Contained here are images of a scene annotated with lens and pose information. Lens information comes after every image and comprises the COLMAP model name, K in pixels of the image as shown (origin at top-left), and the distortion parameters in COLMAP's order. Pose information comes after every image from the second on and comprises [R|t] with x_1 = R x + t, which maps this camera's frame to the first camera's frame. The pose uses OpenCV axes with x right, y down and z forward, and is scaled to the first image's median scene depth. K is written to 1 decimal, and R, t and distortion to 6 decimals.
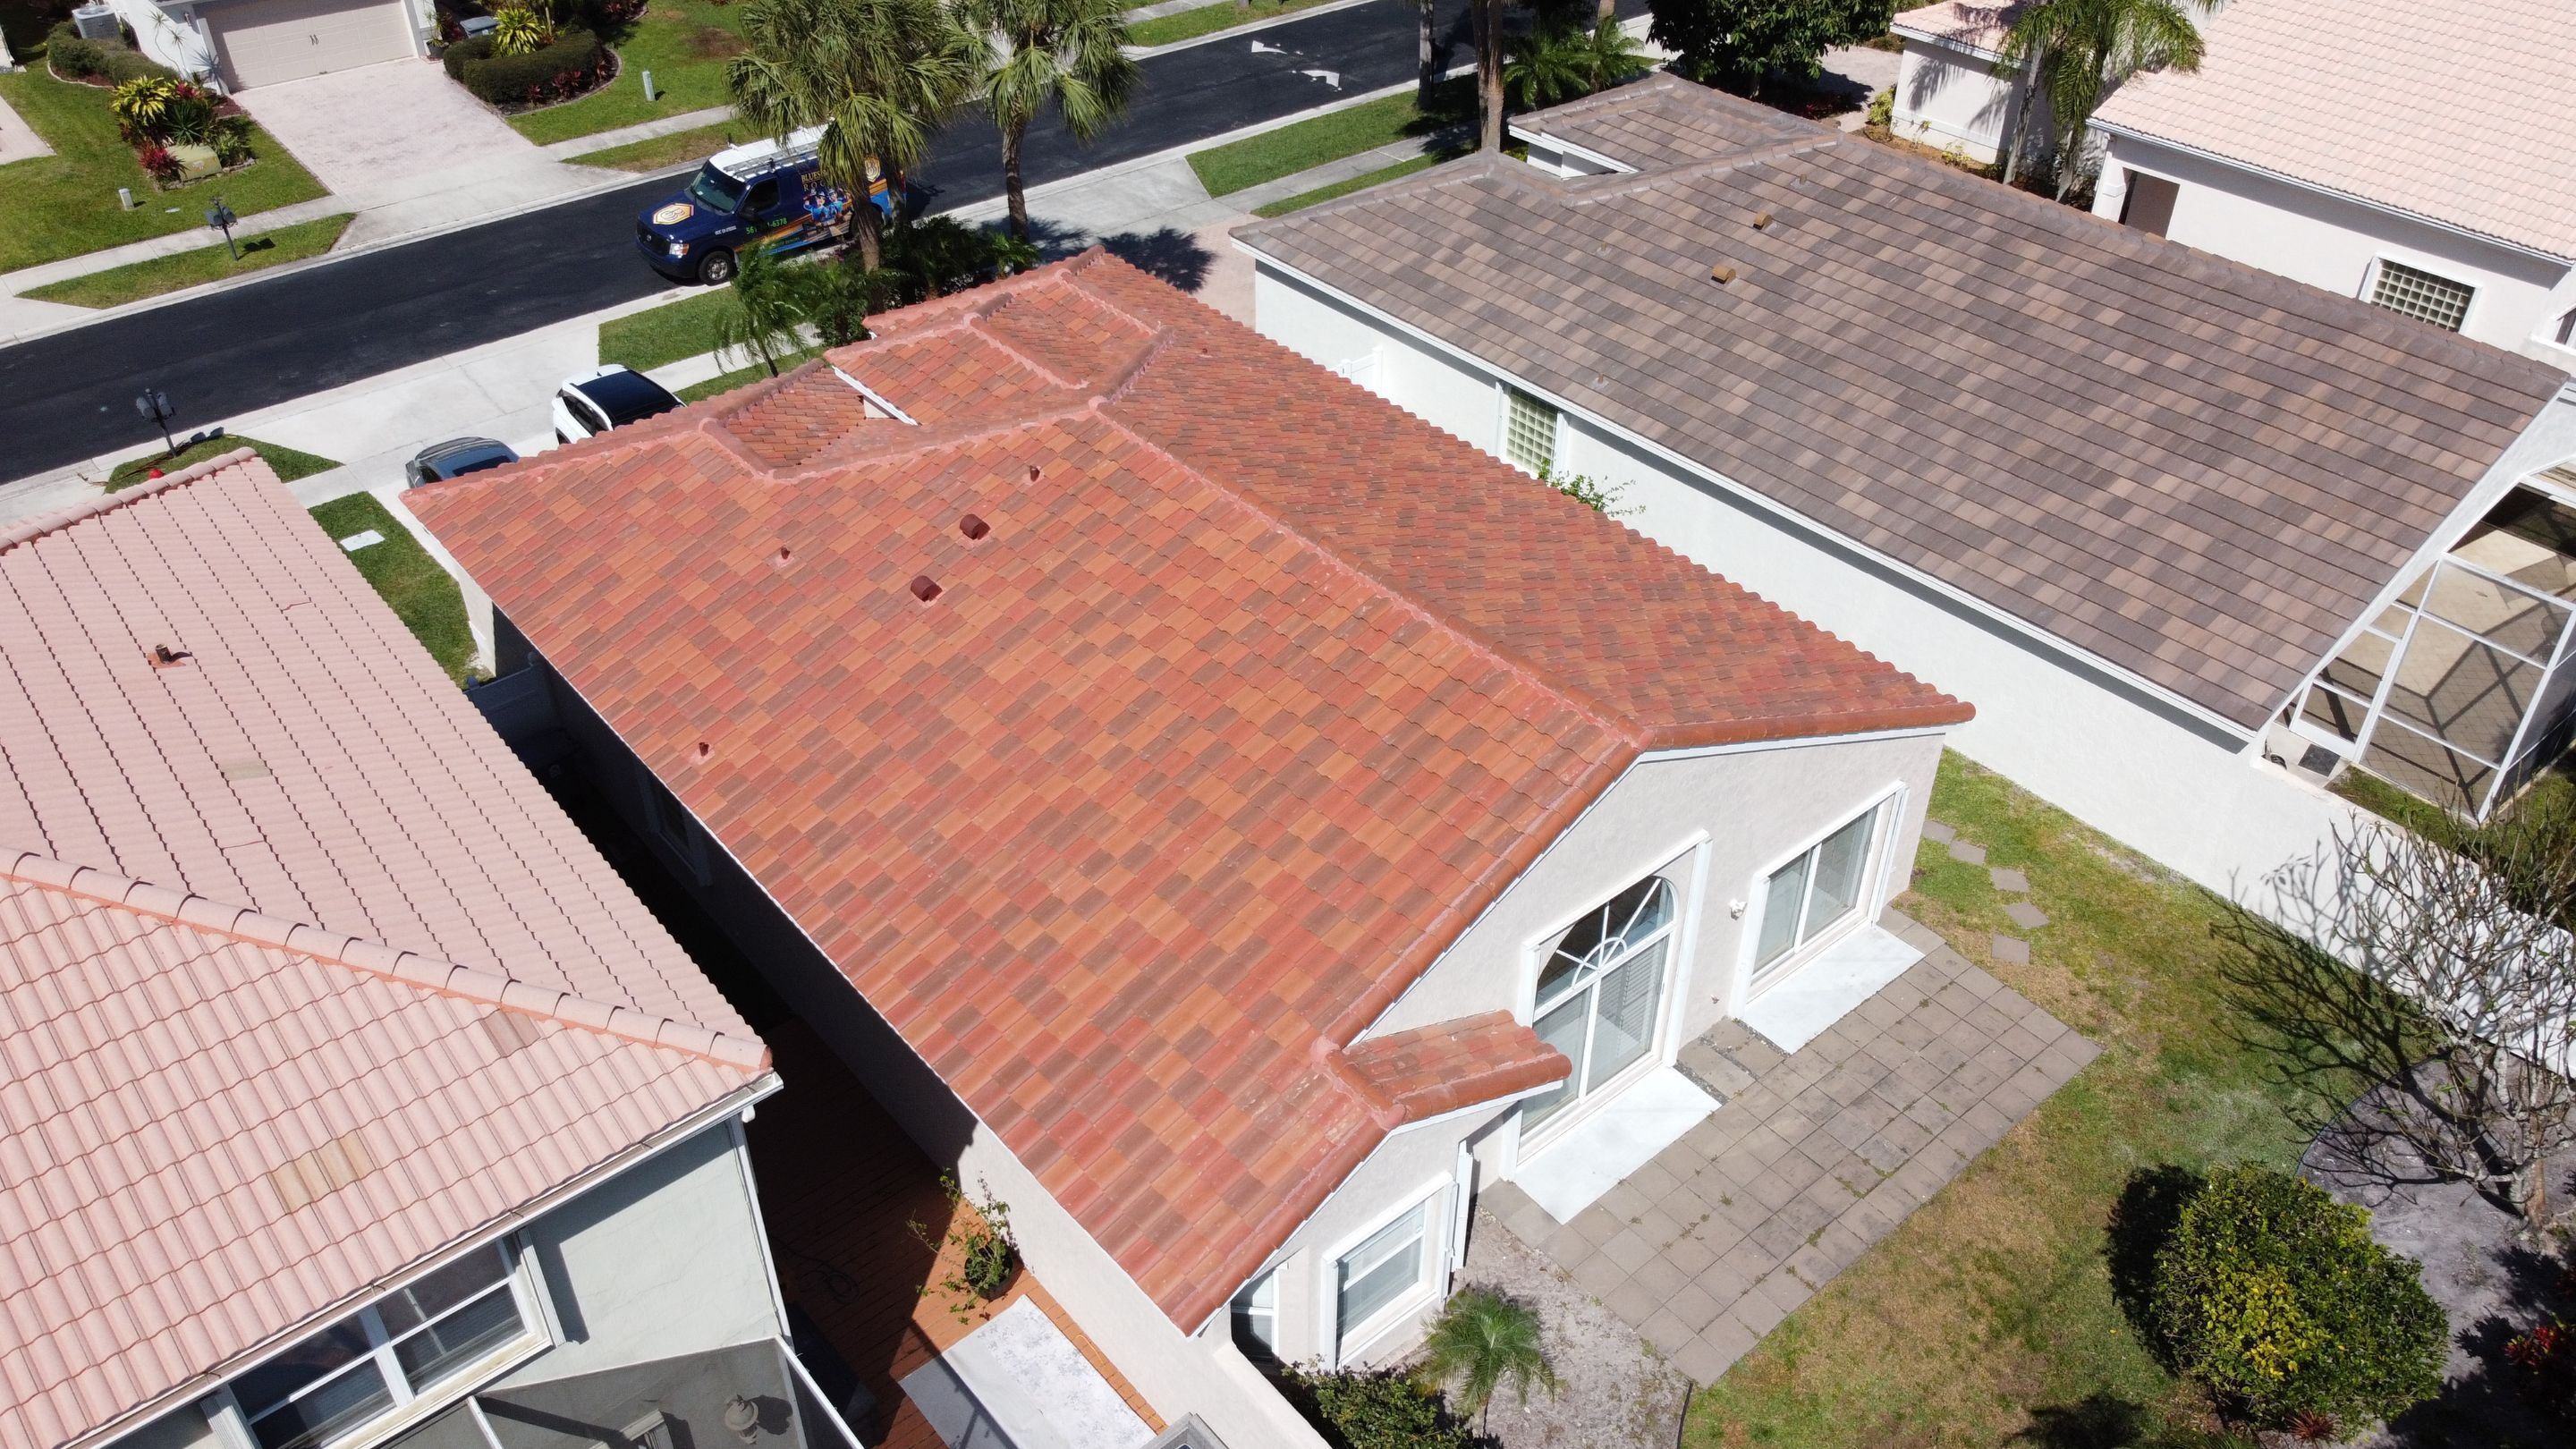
lens RADIAL K [[1954.5, 0, 1286.7], [0, 1954.5, 724.8], [0, 0, 1]] dist [0.001194, 0.003770]
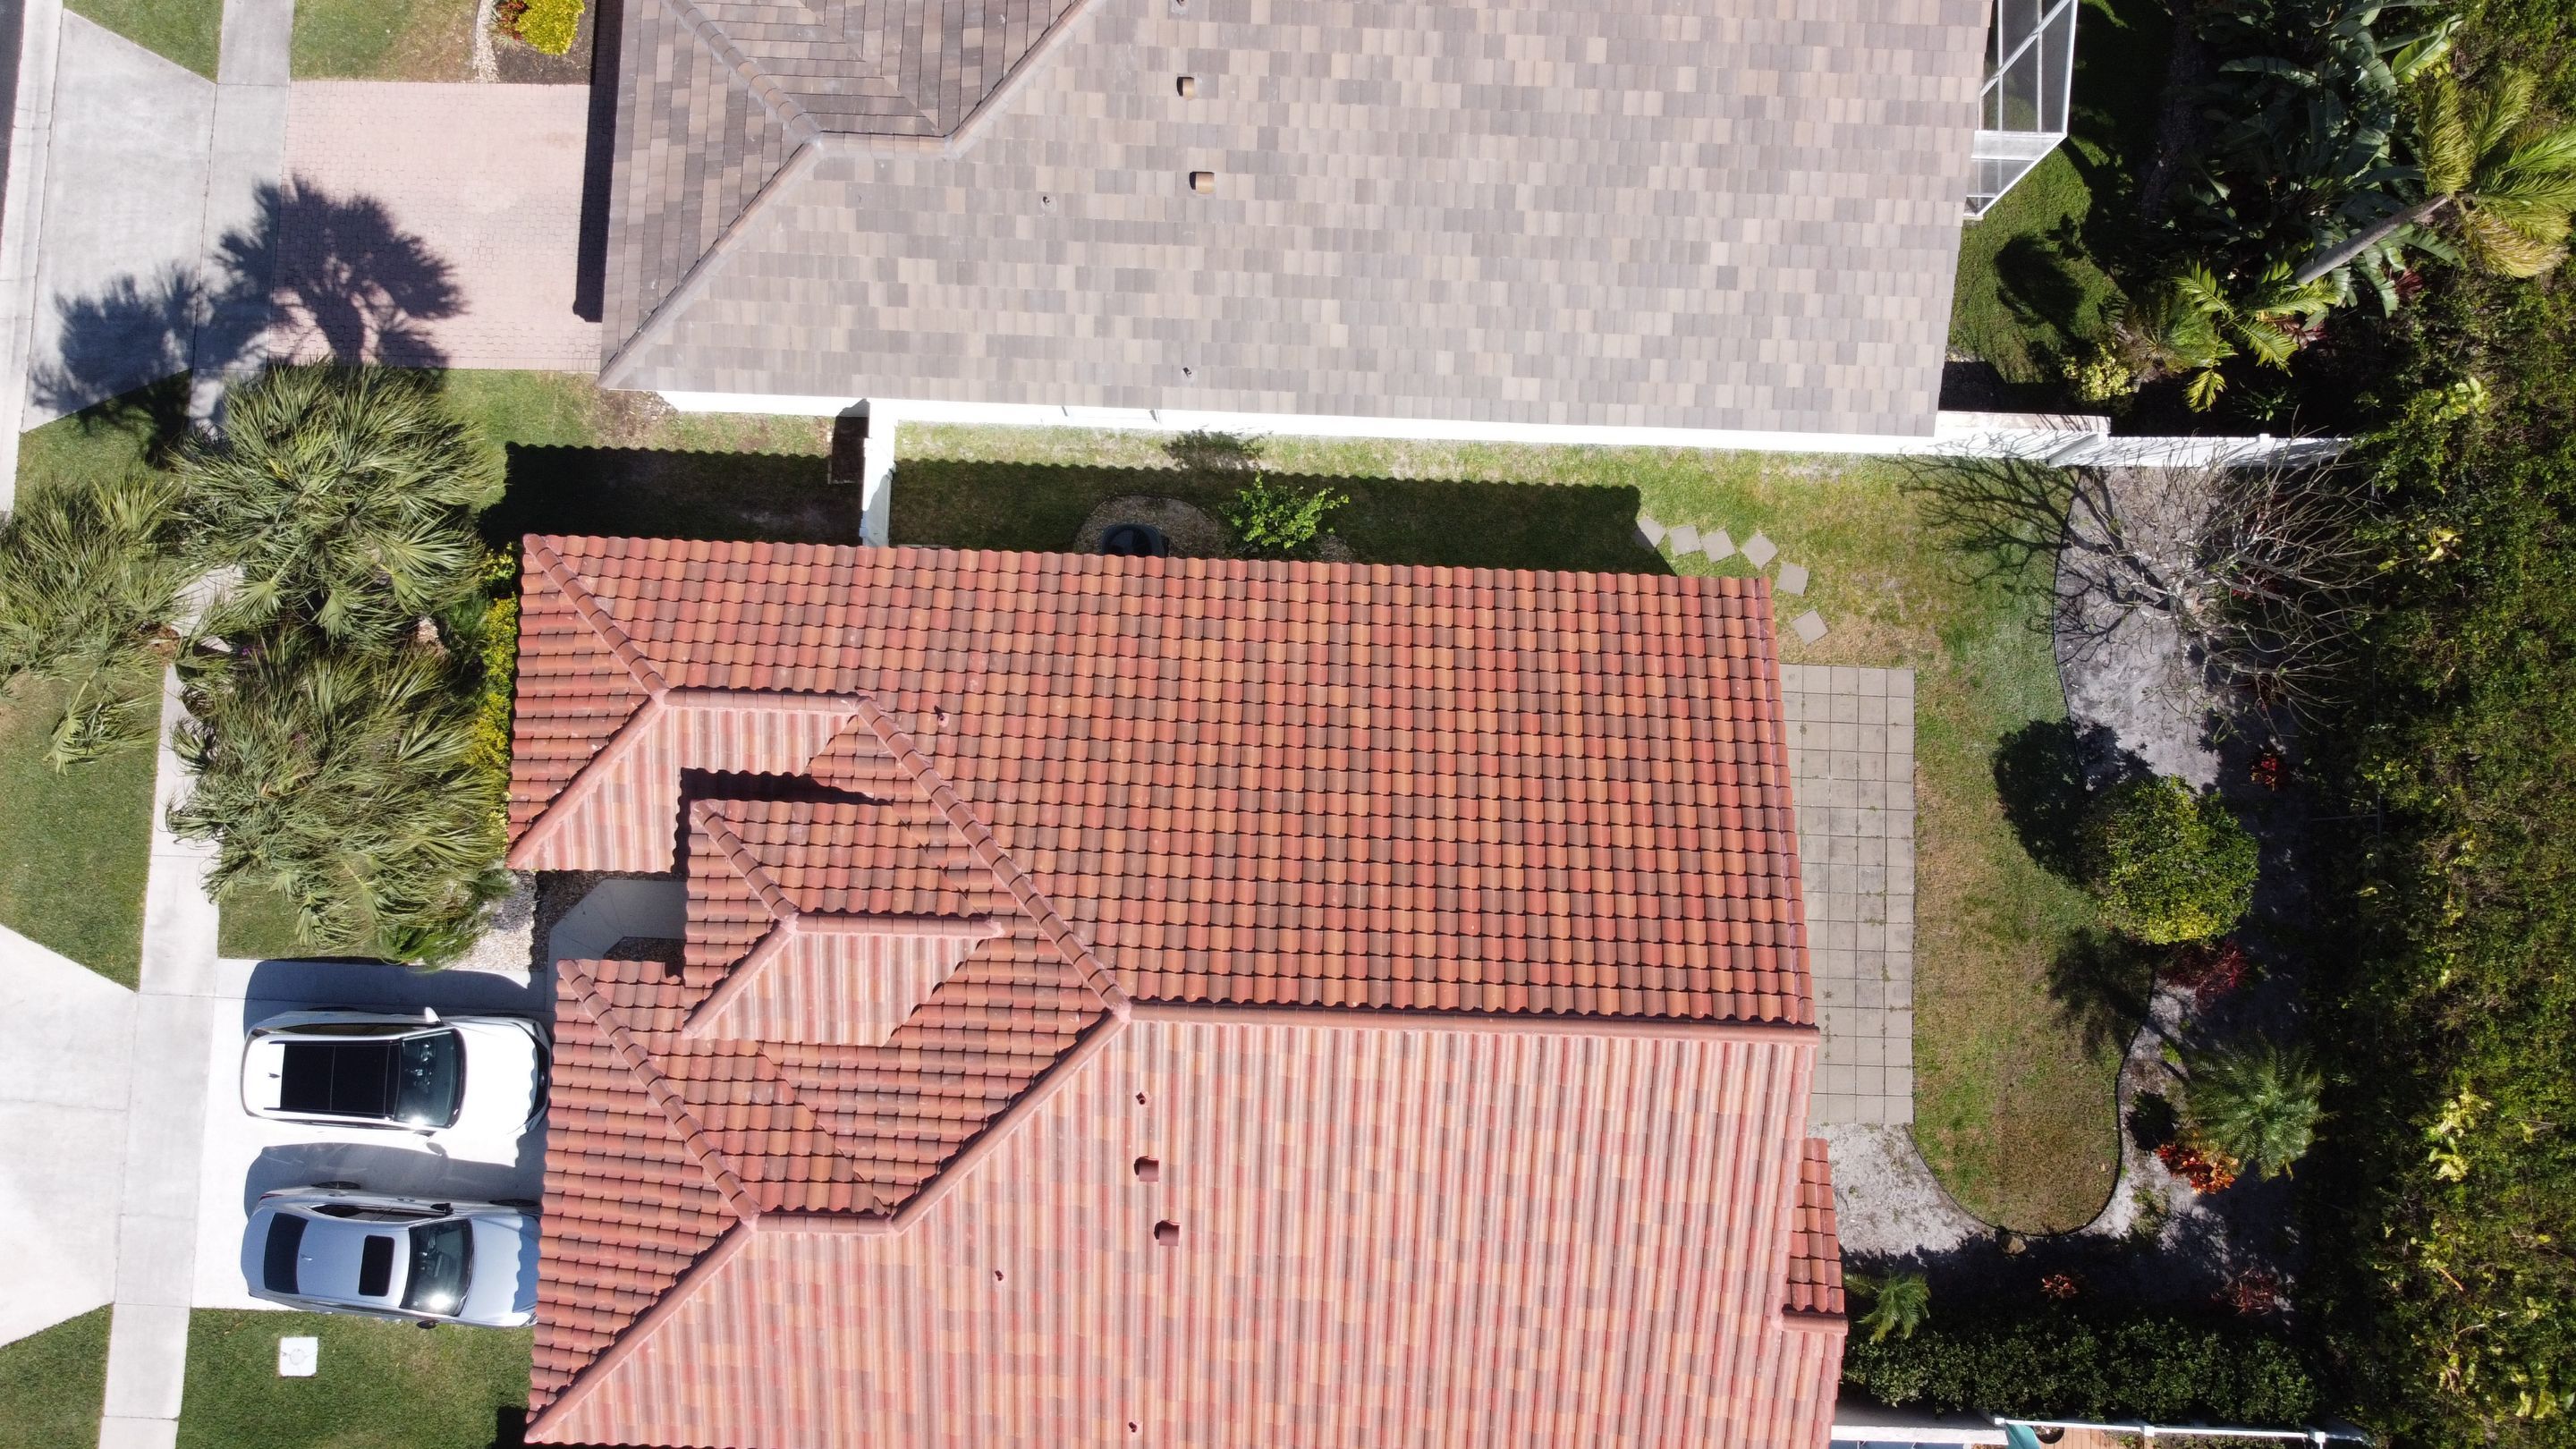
lens RADIAL K [[1954.5, 0, 1282.5], [0, 1954.5, 700.4], [0, 0, 1]] dist [0.001194, 0.003770]
pose [[0.669813, -0.739129, 0.070987, 0.008190], [0.433803, 0.467117, 0.770465, -0.928323], [-0.602633, -0.485273, 0.633518, 0.340296]]
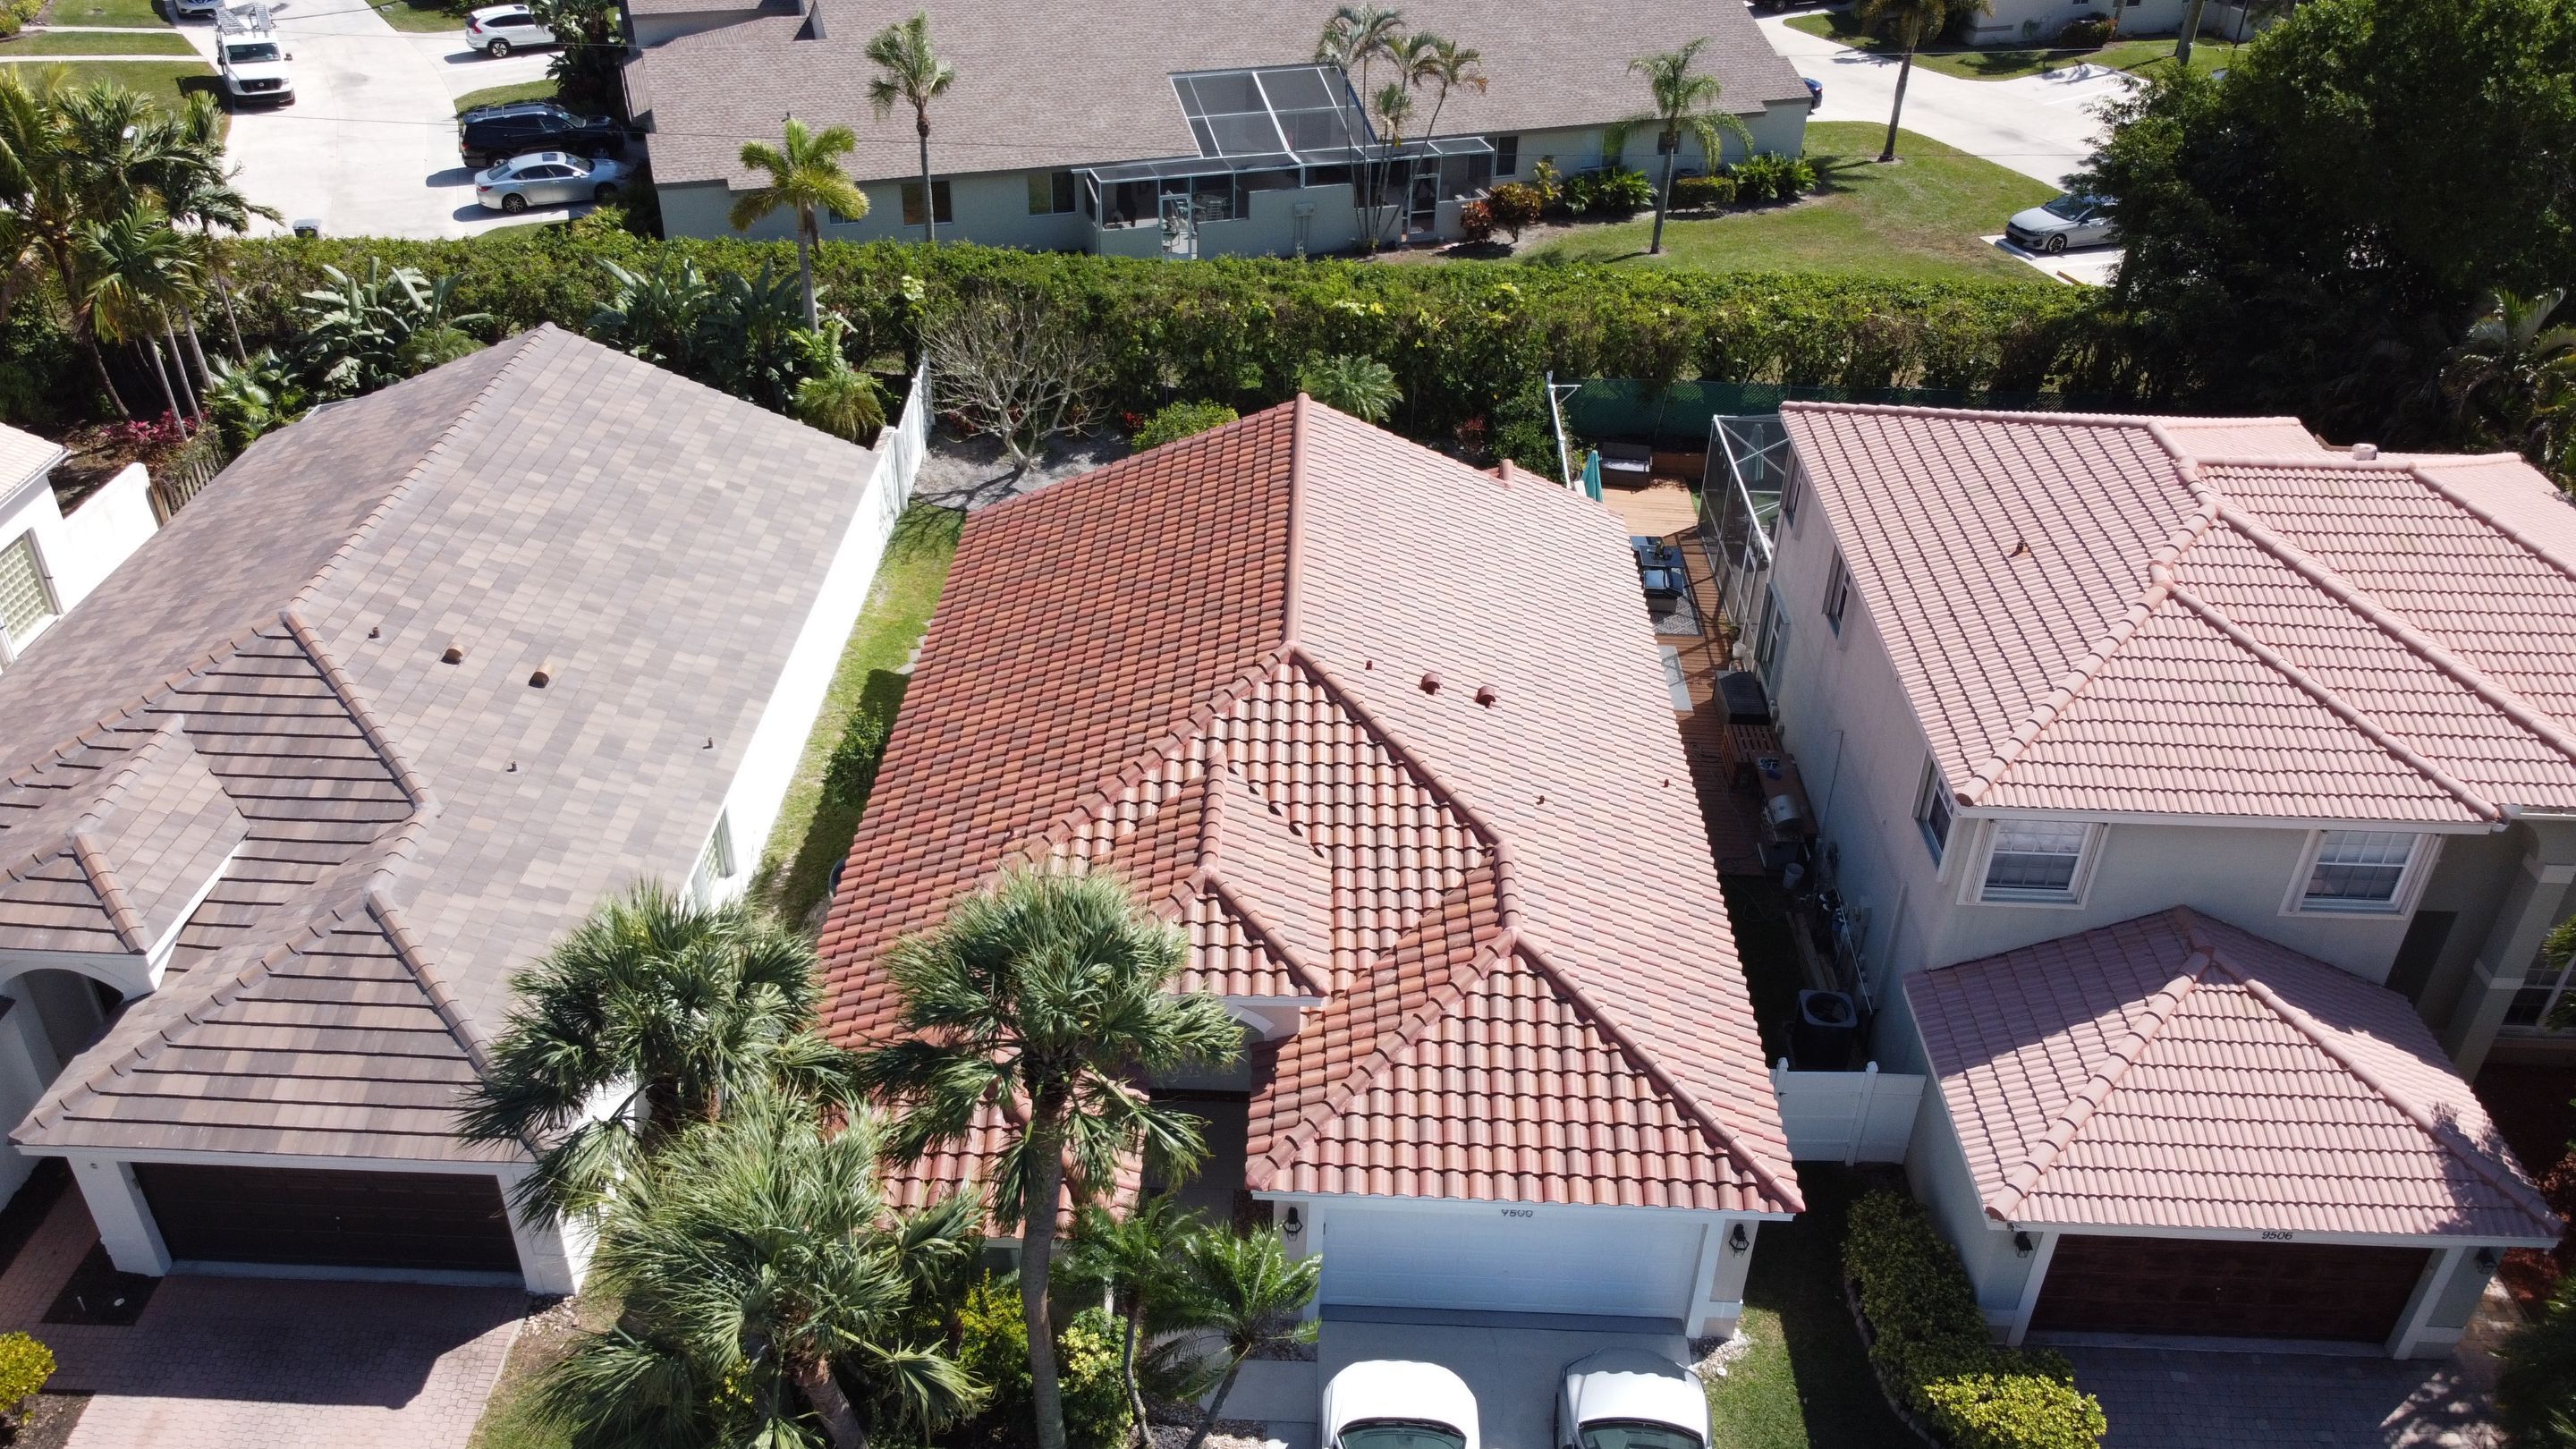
lens RADIAL K [[1954.5, 0, 1284.1], [0, 1954.5, 718.3], [0, 0, 1]] dist [0.001194, 0.003770]
pose [[-0.747586, -0.380916, 0.544075, -0.698466], [0.373608, 0.436101, 0.818678, -1.033405], [-0.549119, 0.815303, -0.183710, 1.158043]]
